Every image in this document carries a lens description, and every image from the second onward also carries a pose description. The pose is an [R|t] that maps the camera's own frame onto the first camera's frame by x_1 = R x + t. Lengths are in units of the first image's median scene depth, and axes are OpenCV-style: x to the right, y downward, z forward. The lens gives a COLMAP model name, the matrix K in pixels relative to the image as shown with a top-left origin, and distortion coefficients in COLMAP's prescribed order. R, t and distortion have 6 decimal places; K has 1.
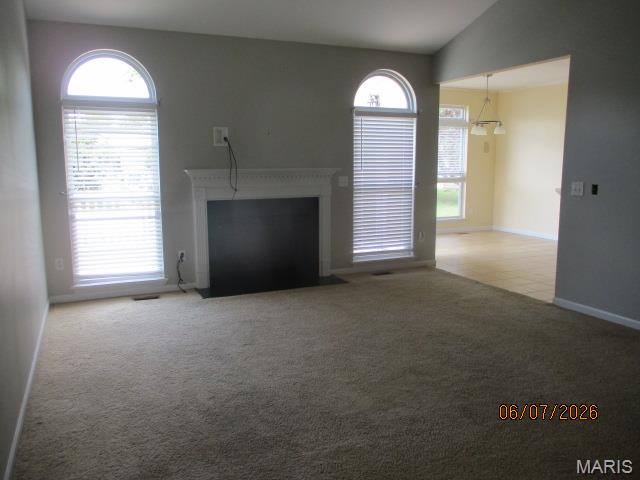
lens RADIAL K [[523.6, 0, 320.0], [0, 523.6, 240.0], [0, 0, 1]] dist [-0.035482, -0.001129]
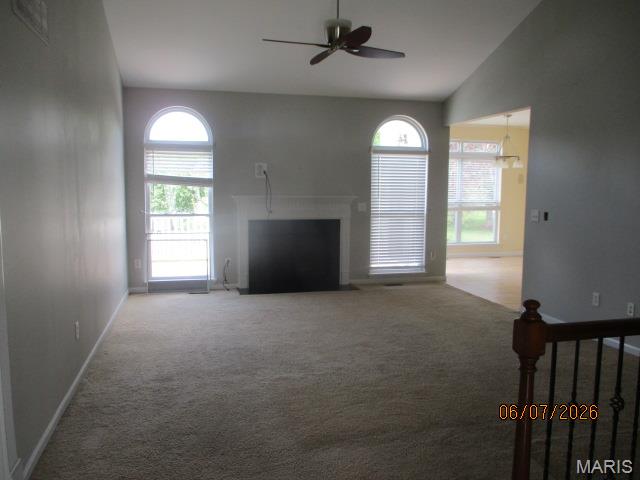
lens RADIAL K [[523.6, 0, 320.0], [0, 523.6, 240.0], [0, 0, 1]] dist [-0.035482, -0.001129]
pose [[0.984107, 0.028251, -0.175316, 0.165755], [-0.037113, 0.998182, -0.047482, 0.025967], [0.173656, 0.053234, 0.983366, -0.209685]]
